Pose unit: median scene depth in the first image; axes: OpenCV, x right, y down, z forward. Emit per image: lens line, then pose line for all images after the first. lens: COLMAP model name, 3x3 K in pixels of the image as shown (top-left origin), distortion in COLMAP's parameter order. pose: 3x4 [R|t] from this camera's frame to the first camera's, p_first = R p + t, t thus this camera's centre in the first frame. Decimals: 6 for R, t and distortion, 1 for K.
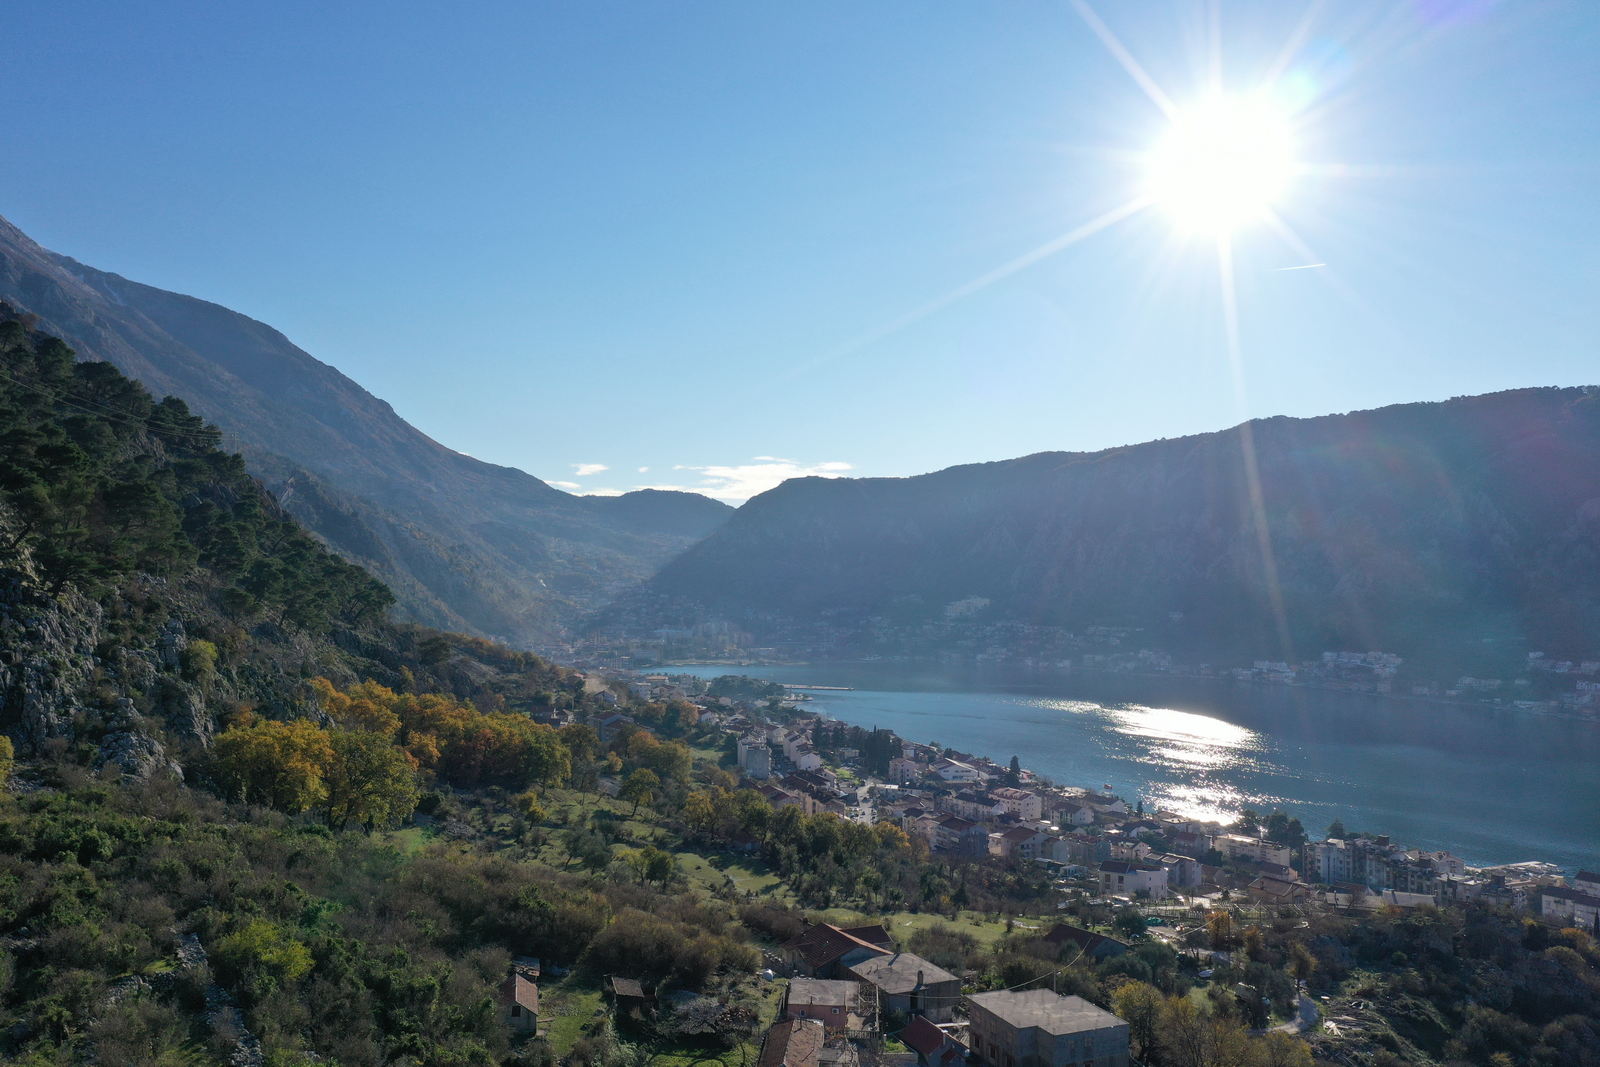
lens RADIAL K [[1279.2, 0, 802.3], [0, 1279.2, 530.7], [0, 0, 1]] dist [0.004514, -0.008303]
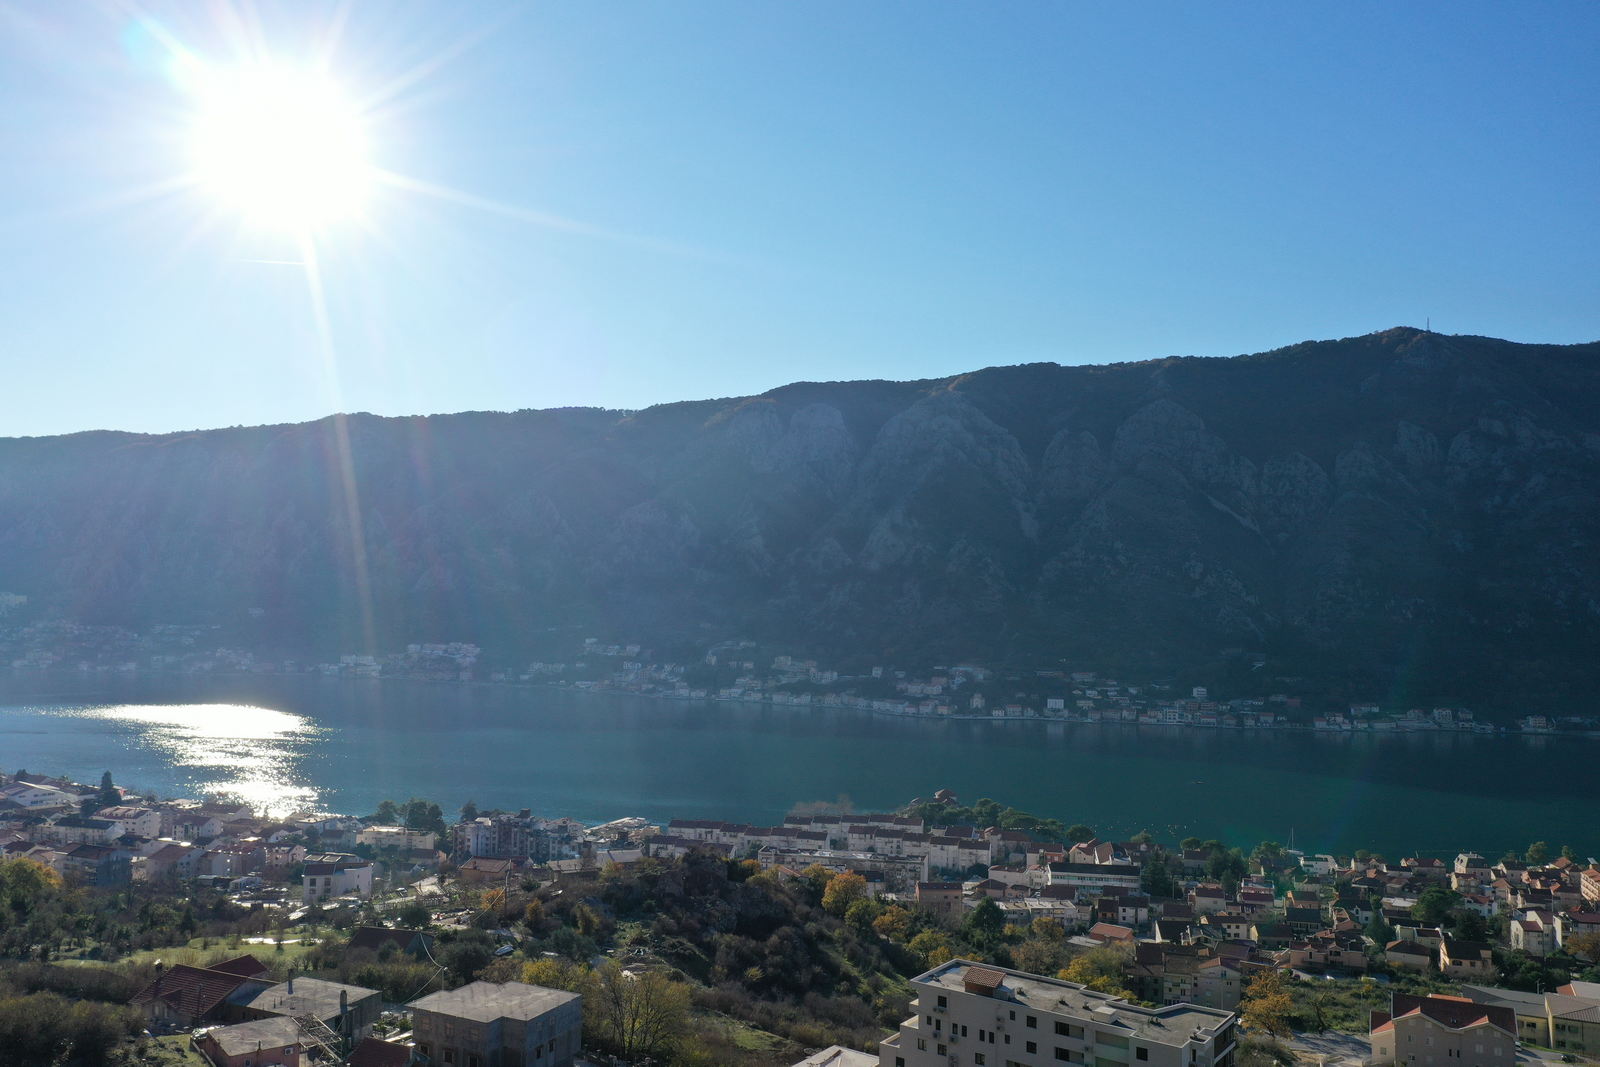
lens RADIAL K [[1279.2, 0, 796.9], [0, 1279.2, 526.2], [0, 0, 1]] dist [0.004514, -0.008303]
pose [[0.757353, 0.028845, 0.652368, -0.065721], [-0.028310, 0.999535, -0.011329, 0.004698], [-0.652391, -0.009888, 0.757818, 0.028061]]
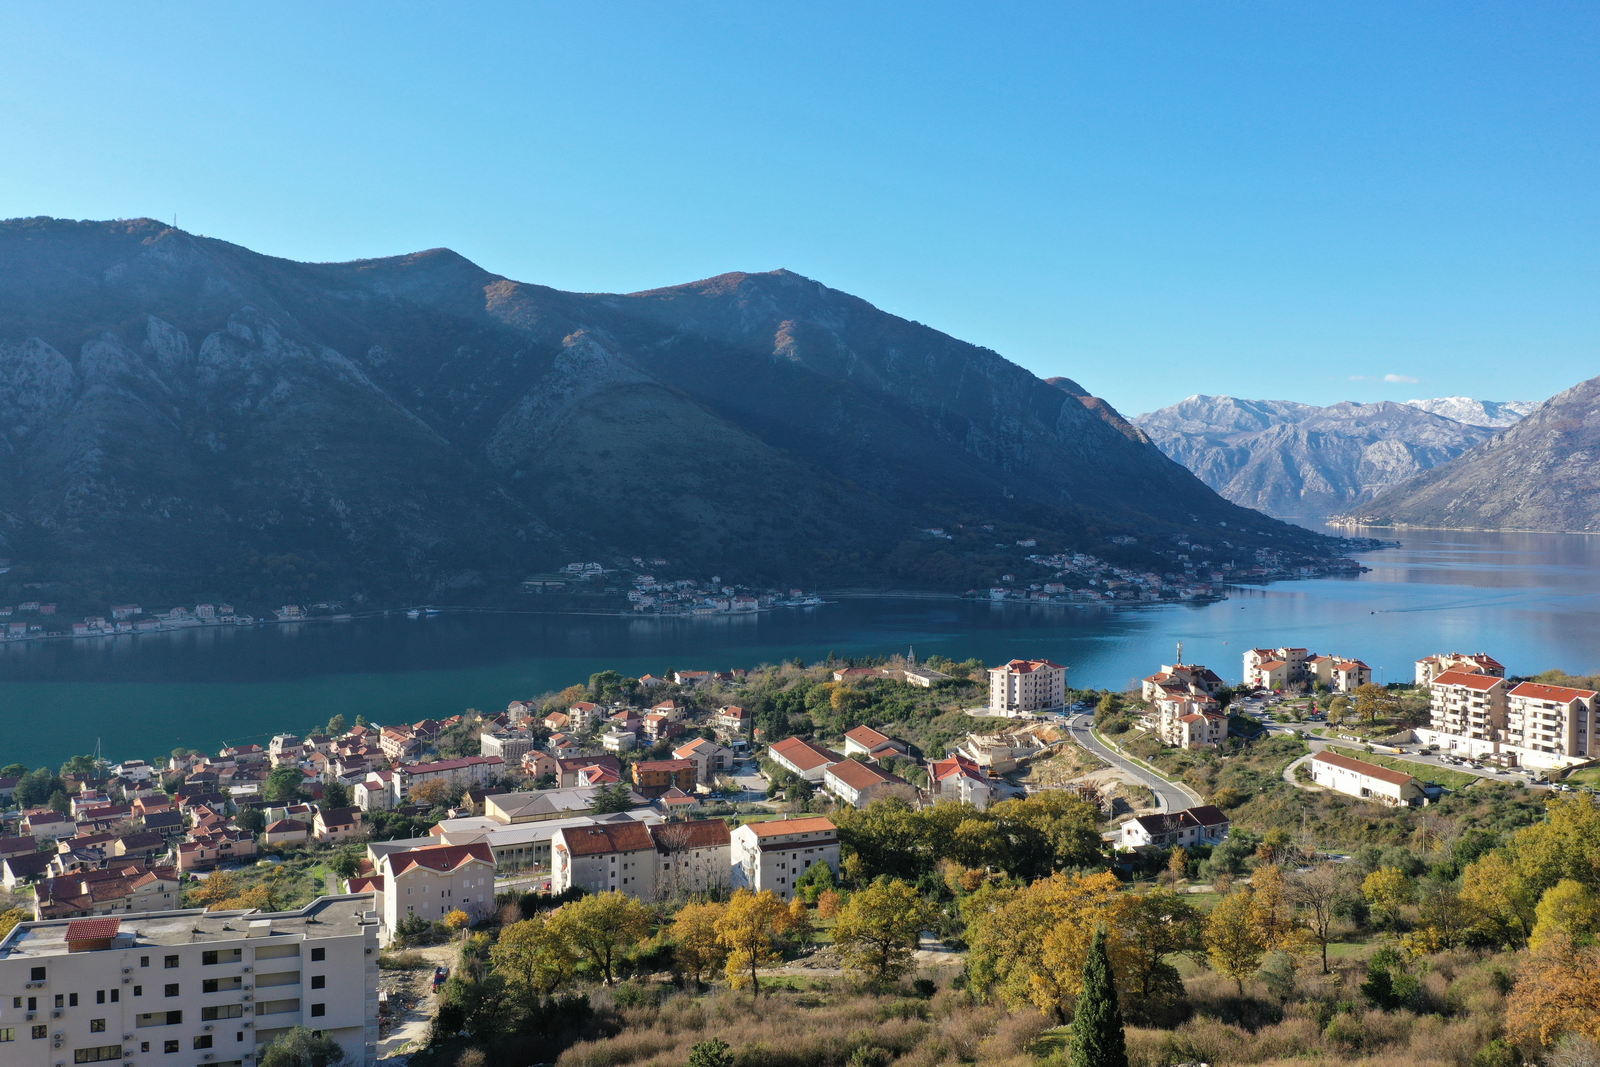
lens RADIAL K [[1279.2, 0, 800.9], [0, 1279.2, 529.6], [0, 0, 1]] dist [0.004514, -0.008303]
pose [[-0.081411, -0.033137, 0.996130, -0.087091], [-0.047343, 0.998448, 0.029345, 0.013129], [-0.995556, -0.044771, -0.082853, 0.102492]]
